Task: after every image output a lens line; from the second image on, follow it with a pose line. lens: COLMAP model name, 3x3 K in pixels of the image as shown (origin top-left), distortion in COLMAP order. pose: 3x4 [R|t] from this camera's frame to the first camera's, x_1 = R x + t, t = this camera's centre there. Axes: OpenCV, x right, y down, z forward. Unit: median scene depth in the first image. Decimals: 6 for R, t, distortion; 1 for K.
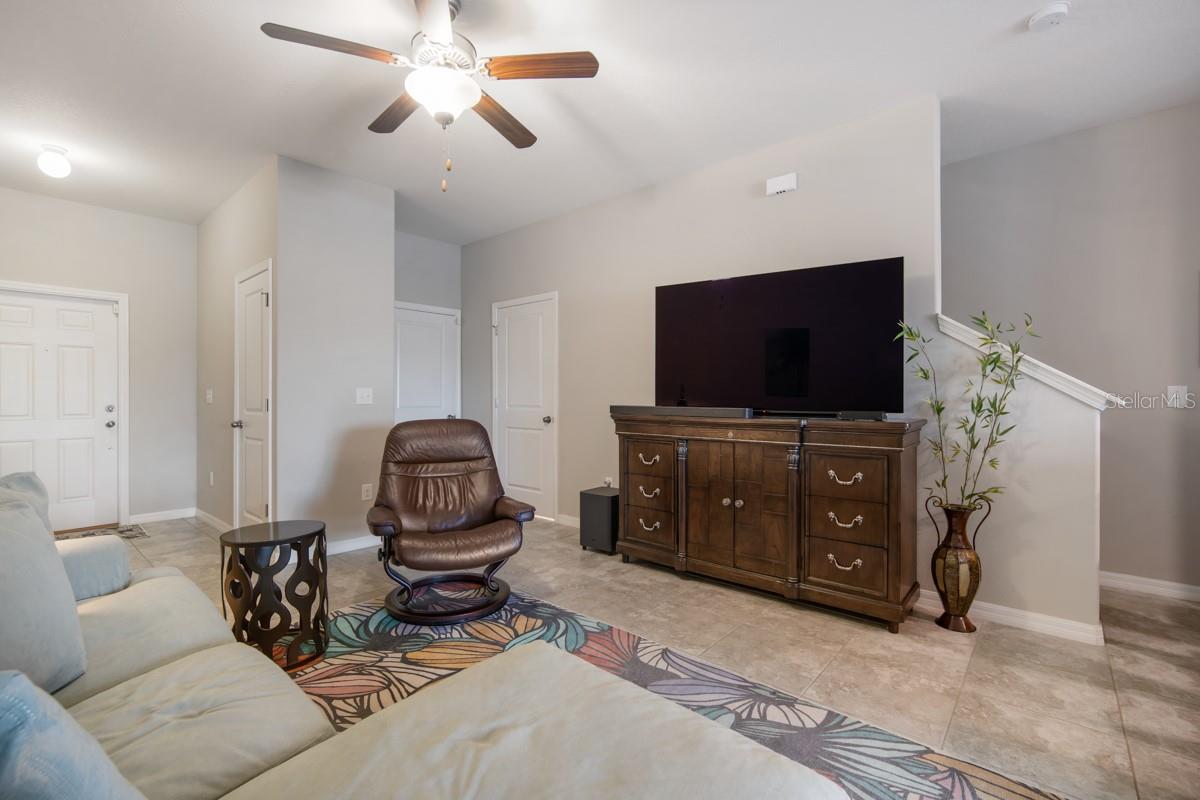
lens RADIAL K [[522.3, 0, 591.2], [0, 522.3, 401.6], [0, 0, 1]] dist [-0.011100, 0.004905]
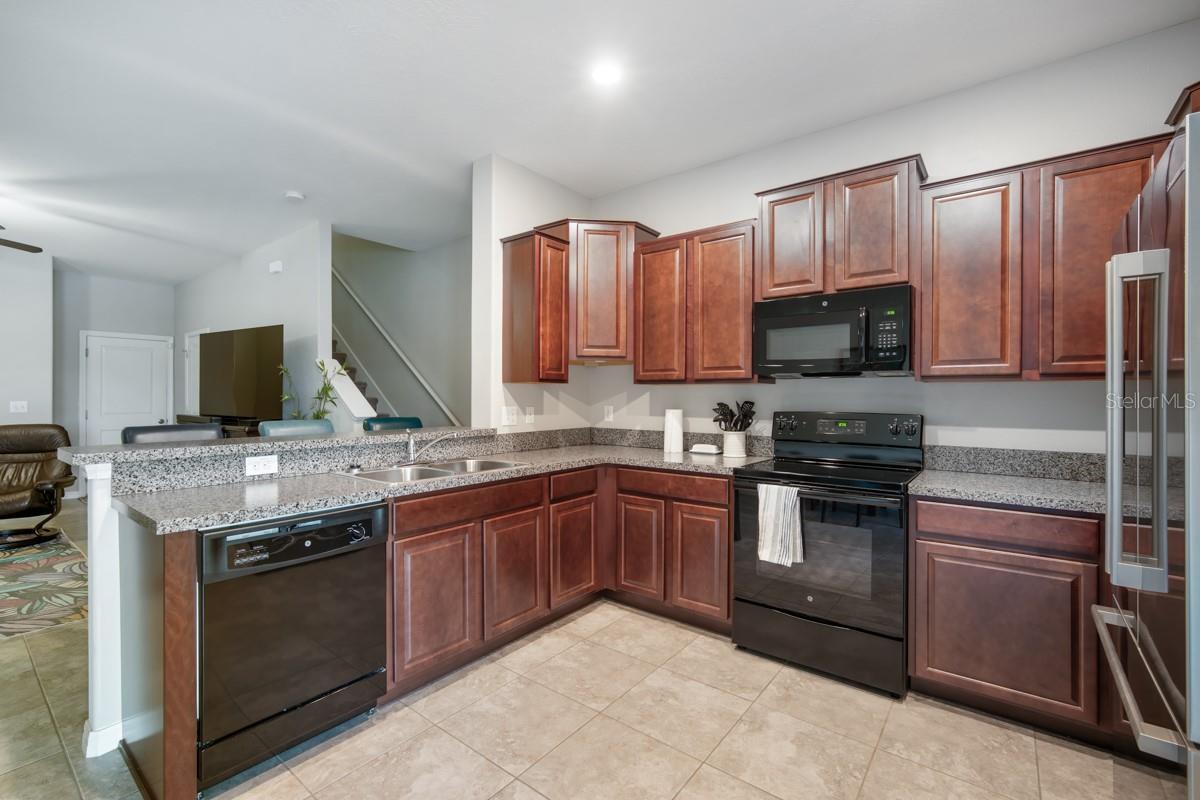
lens RADIAL K [[522.3, 0, 595.9], [0, 522.3, 399.7], [0, 0, 1]] dist [-0.011100, 0.004905]
pose [[0.997964, 0.002747, 0.063724, 1.571413], [-0.002658, 0.999995, -0.001484, -0.047653], [-0.063728, 0.001311, 0.997966, -0.716859]]
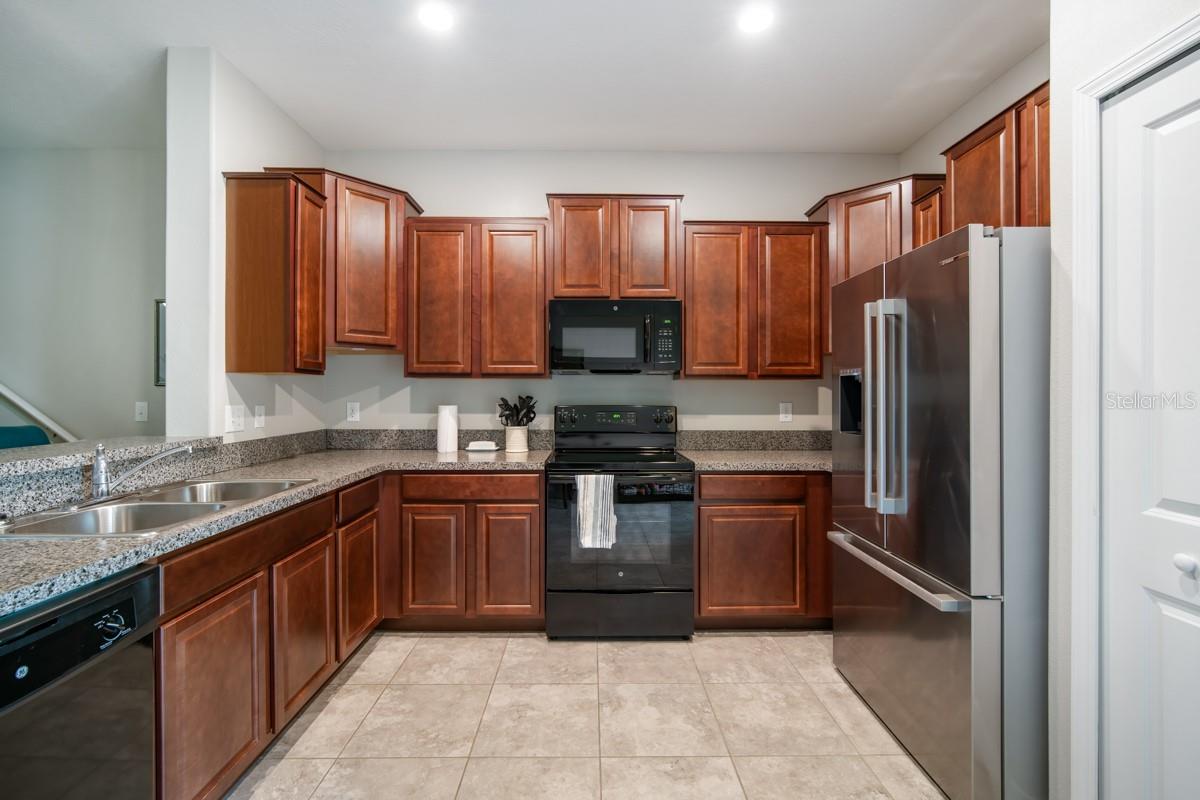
lens RADIAL K [[522.3, 0, 597.8], [0, 522.3, 393.0], [0, 0, 1]] dist [-0.011100, 0.004905]
pose [[0.735796, 0.000309, 0.677203, 1.278211], [0.003106, 0.999988, -0.003831, -0.048813], [-0.677196, 0.004922, 0.735786, -0.538857]]
